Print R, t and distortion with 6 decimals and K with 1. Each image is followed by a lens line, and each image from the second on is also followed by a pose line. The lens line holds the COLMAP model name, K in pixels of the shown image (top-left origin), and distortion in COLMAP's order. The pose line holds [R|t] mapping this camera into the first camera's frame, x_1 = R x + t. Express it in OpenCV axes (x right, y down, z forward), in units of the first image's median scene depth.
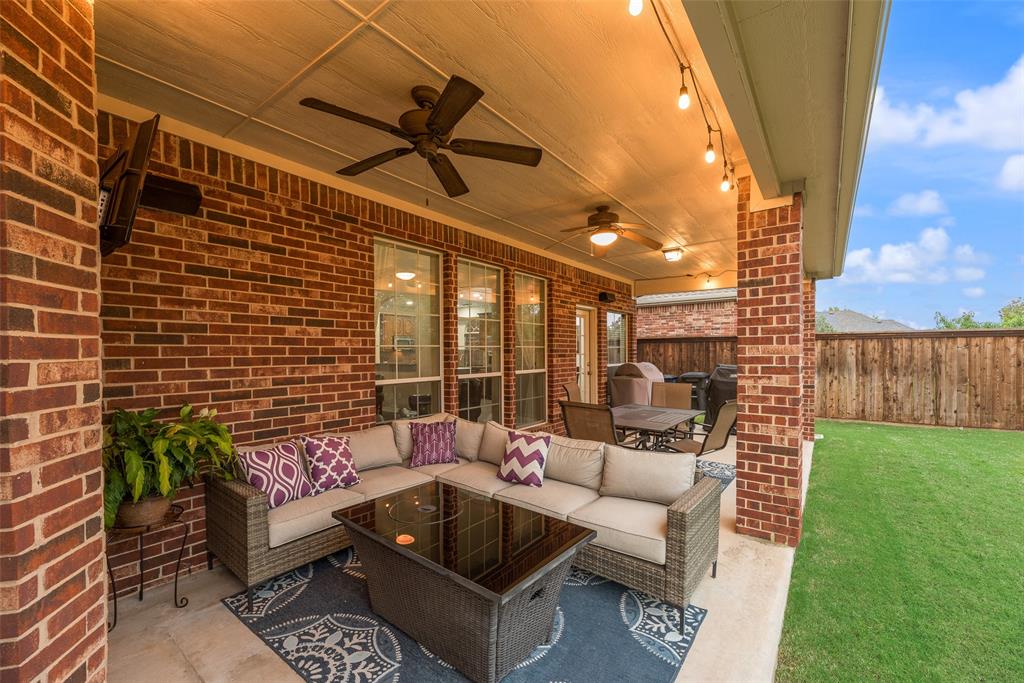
lens RADIAL K [[415.8, 0, 513.5], [0, 415.8, 345.9], [0, 0, 1]] dist [0.001410, 0.000181]
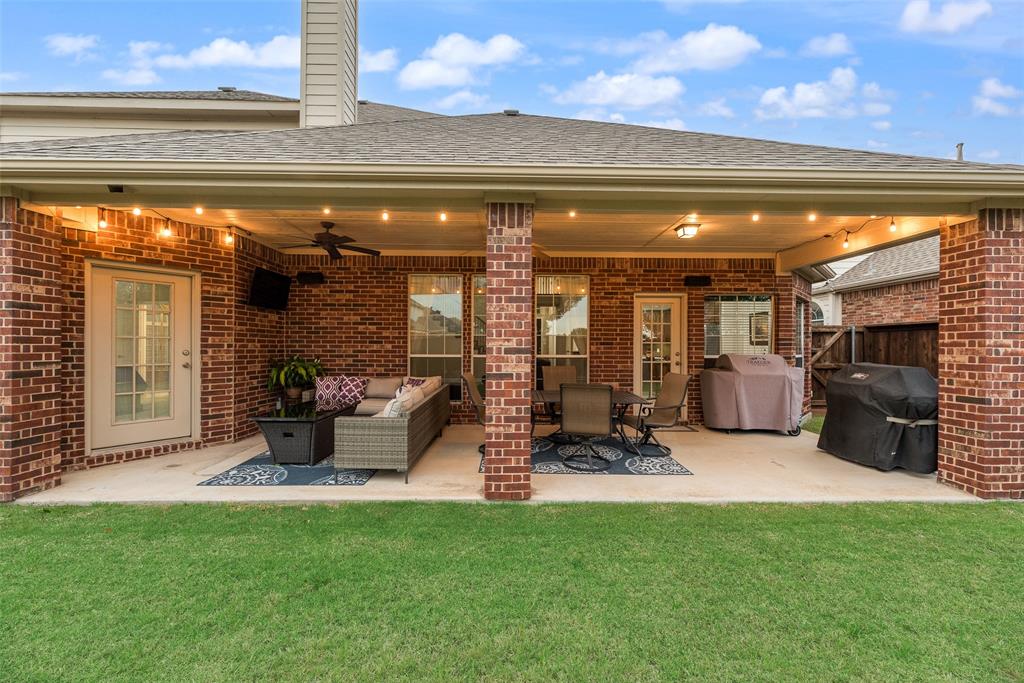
lens RADIAL K [[415.8, 0, 513.5], [0, 415.8, 345.9], [0, 0, 1]] dist [0.001410, 0.000181]
pose [[0.616733, 0.006113, -0.787149, 1.651229], [0.001323, 0.999960, 0.008802, 0.038455], [0.787171, -0.006470, 0.616700, 0.291084]]
